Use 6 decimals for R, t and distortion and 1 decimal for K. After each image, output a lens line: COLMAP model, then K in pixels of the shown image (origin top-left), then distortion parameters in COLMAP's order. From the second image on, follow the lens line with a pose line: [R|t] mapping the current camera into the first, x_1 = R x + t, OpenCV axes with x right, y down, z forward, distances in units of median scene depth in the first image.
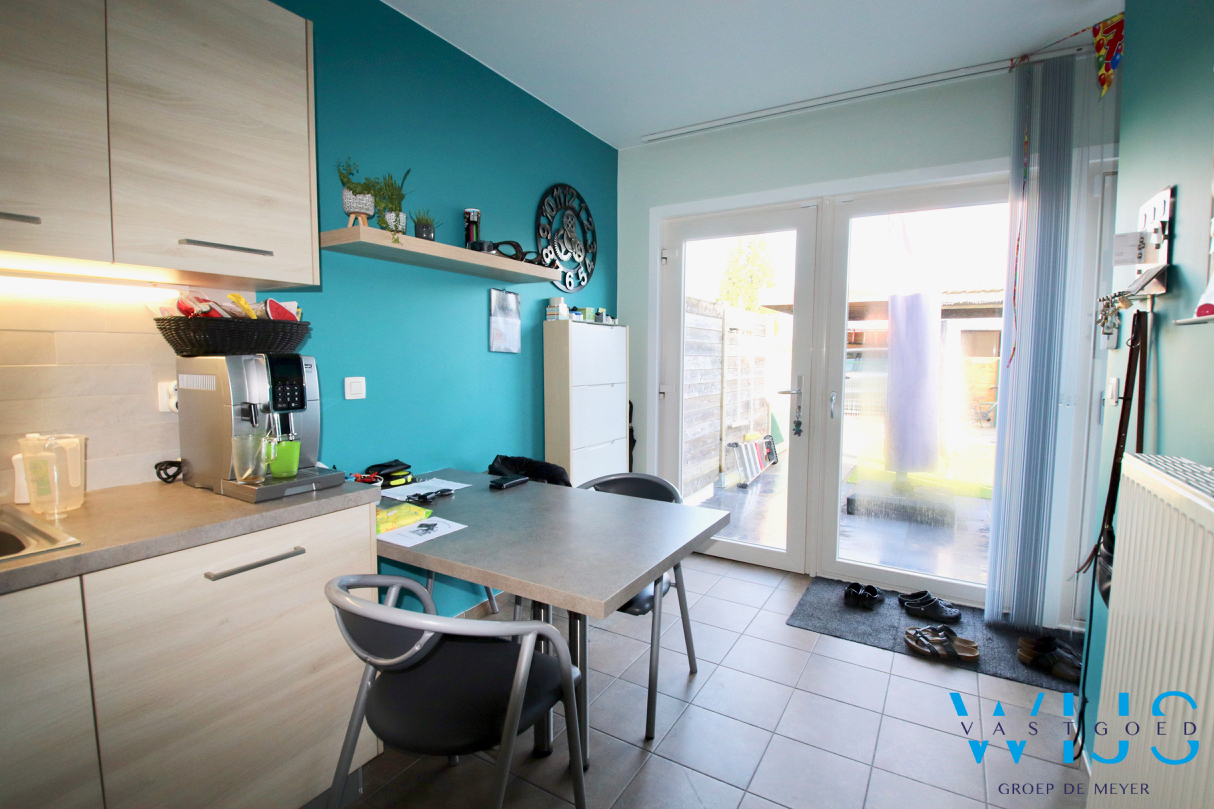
lens RADIAL K [[567.9, 0, 603.5], [0, 567.9, 401.3], [0, 0, 1]] dist [-0.017039, -0.001856]
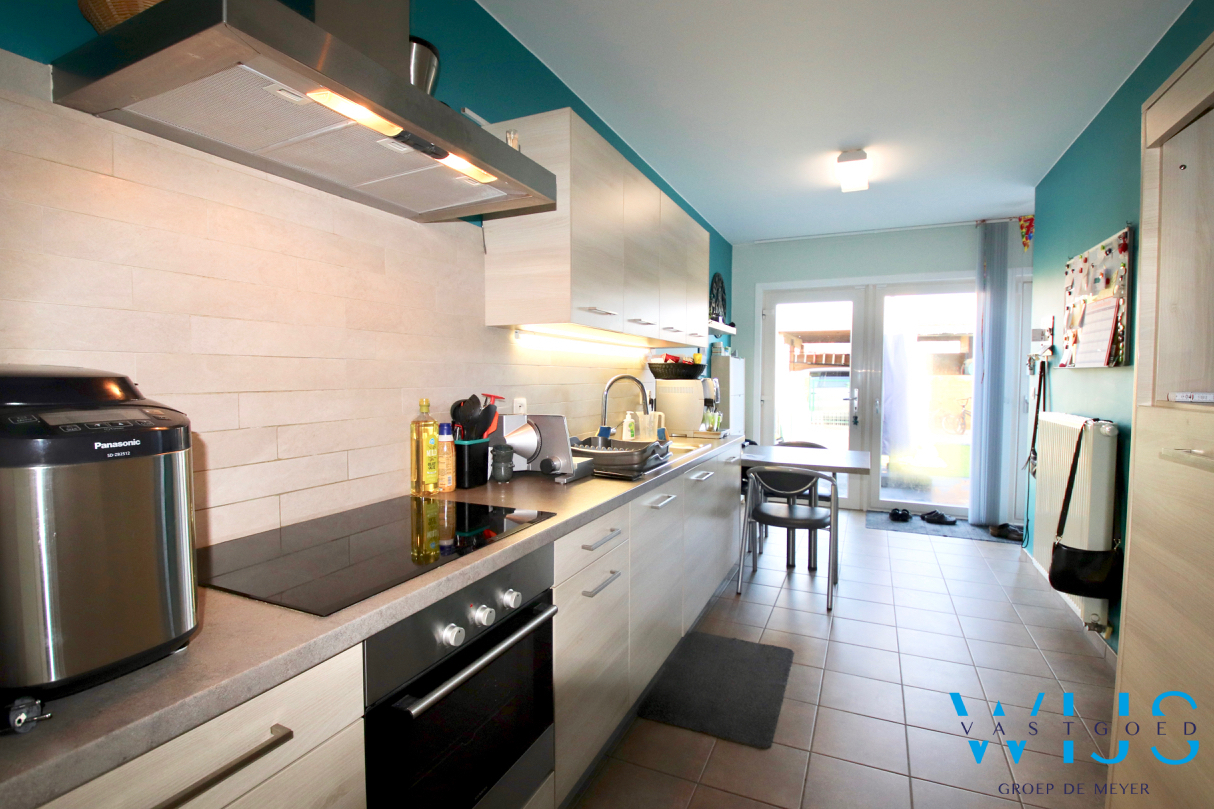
lens RADIAL K [[567.9, 0, 607.1], [0, 567.9, 405.1], [0, 0, 1]] dist [-0.017039, -0.001856]
pose [[0.994823, -0.007997, 0.101305, -0.867133], [0.010687, 0.999604, -0.026033, 0.060170], [-0.101057, 0.026981, 0.994515, -0.910908]]
